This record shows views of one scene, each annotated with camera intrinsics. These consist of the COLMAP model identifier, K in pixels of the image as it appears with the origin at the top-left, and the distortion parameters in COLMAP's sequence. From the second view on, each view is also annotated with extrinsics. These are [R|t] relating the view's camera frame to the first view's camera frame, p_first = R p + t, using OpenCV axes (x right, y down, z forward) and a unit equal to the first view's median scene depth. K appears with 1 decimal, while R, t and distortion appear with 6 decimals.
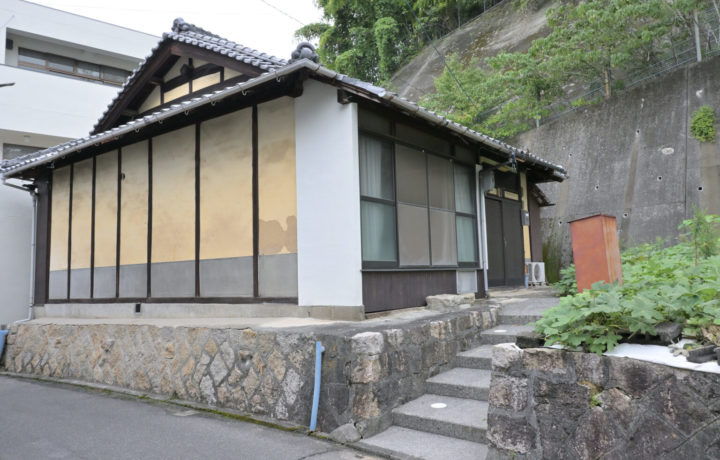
lens RADIAL K [[546.5, 0, 358.3], [0, 546.5, 229.8], [0, 0, 1]] dist [-0.000877, -0.006472]
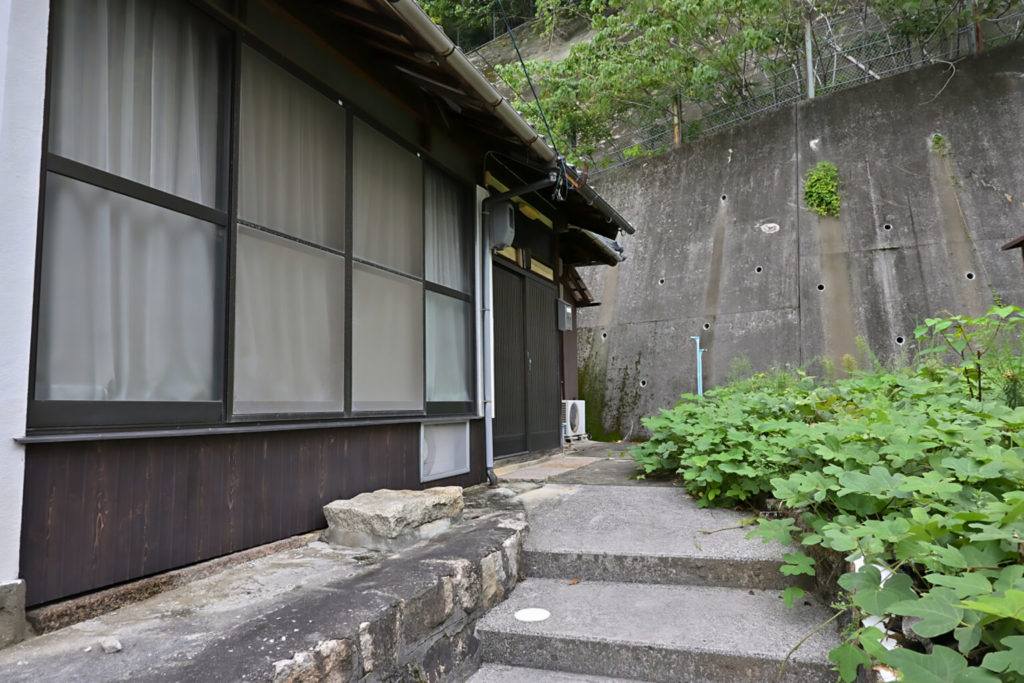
lens RADIAL K [[690.7, 0, 511.1], [0, 690.7, 343.6], [0, 0, 1]] dist [-0.009482, -0.006450]
pose [[0.963114, 0.036917, 0.266551, 0.068449], [-0.034203, 0.999305, -0.014820, 0.013373], [-0.266913, 0.005156, 0.963707, 0.317296]]
